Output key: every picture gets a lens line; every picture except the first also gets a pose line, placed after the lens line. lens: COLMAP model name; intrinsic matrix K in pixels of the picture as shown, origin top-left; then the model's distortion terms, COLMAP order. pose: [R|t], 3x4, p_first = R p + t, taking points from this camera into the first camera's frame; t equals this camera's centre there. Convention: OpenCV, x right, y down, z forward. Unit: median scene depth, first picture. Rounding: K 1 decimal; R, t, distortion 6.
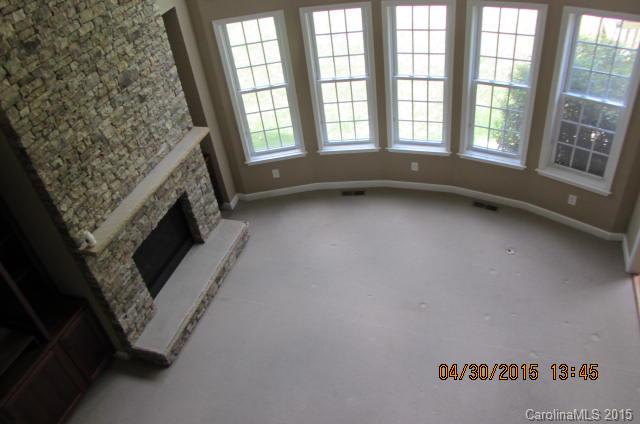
lens RADIAL K [[537.6, 0, 320.0], [0, 537.6, 212.1], [0, 0, 1]] dist [-0.008177, 0.002139]
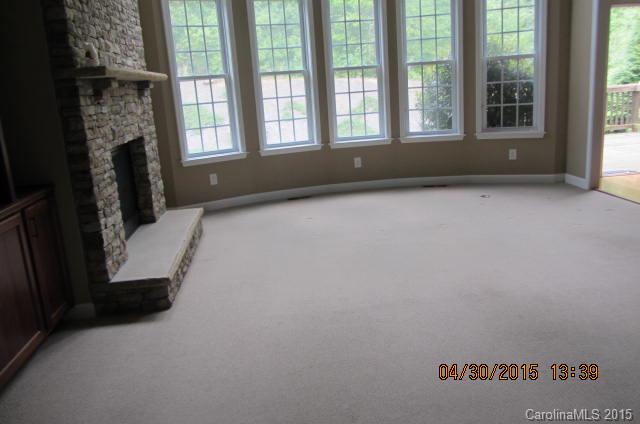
lens RADIAL K [[537.6, 0, 321.3], [0, 537.6, 210.9], [0, 0, 1]] dist [-0.008177, 0.002139]
pose [[0.916260, -0.043255, 0.398242, -0.389553], [0.217417, 0.888681, -0.403703, 0.522599], [-0.336448, 0.456482, 0.823667, 0.346905]]
